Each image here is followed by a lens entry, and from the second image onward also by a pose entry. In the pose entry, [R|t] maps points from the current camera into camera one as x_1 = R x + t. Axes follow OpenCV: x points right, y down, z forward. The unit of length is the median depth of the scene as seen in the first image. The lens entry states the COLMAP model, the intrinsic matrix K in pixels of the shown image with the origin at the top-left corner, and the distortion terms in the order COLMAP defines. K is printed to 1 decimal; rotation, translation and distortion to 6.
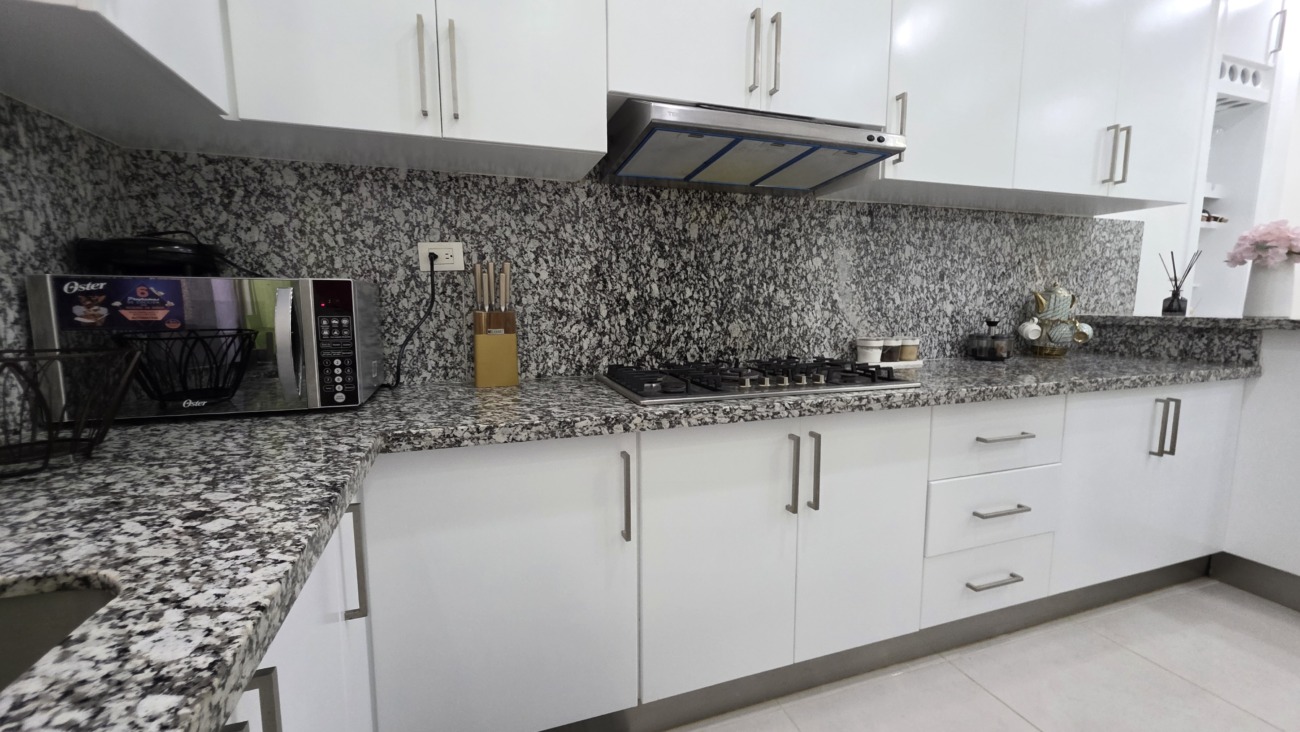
lens RADIAL K [[521.2, 0, 644.1], [0, 521.2, 366.7], [0, 0, 1]] dist [0.000157, -0.000075]
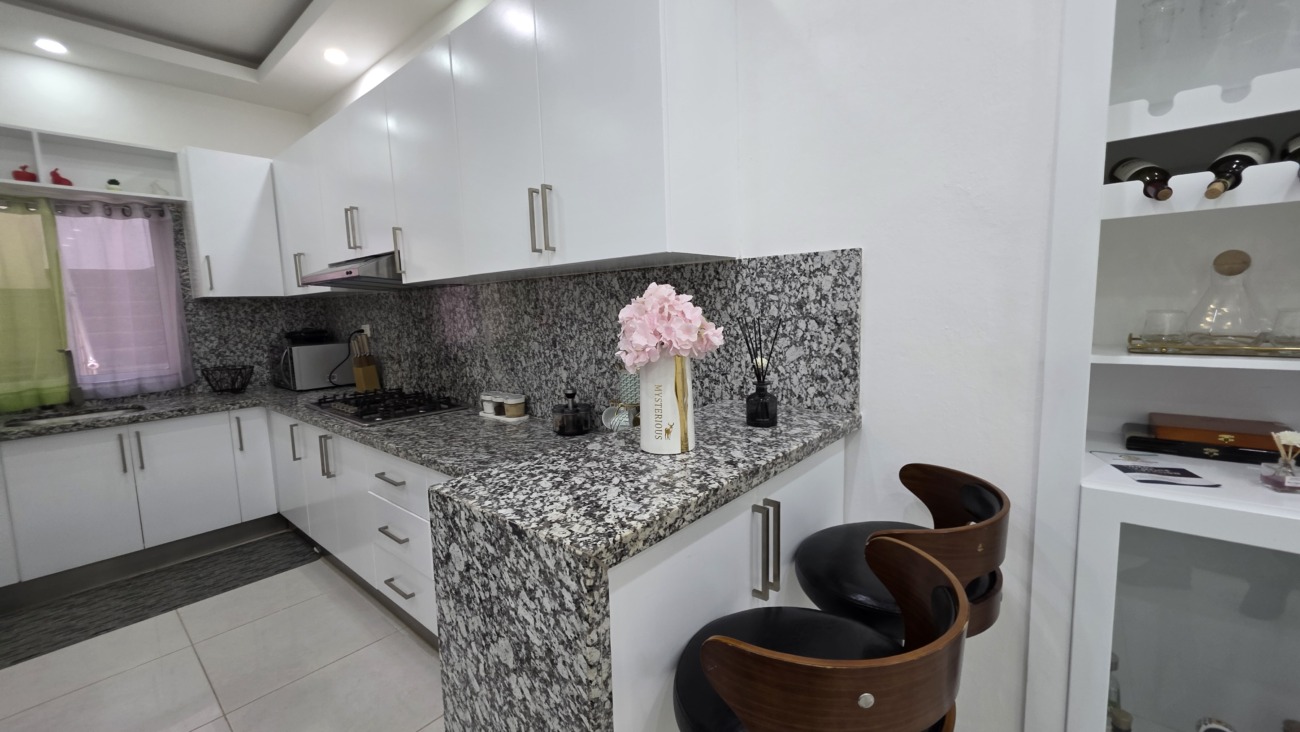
lens RADIAL K [[521.2, 0, 647.1], [0, 521.2, 362.8], [0, 0, 1]] dist [0.000157, -0.000075]
pose [[0.507826, 0.083950, -0.857359, 1.525645], [-0.076990, 0.995681, 0.051892, -0.198429], [0.858012, 0.039656, 0.512096, 0.623507]]
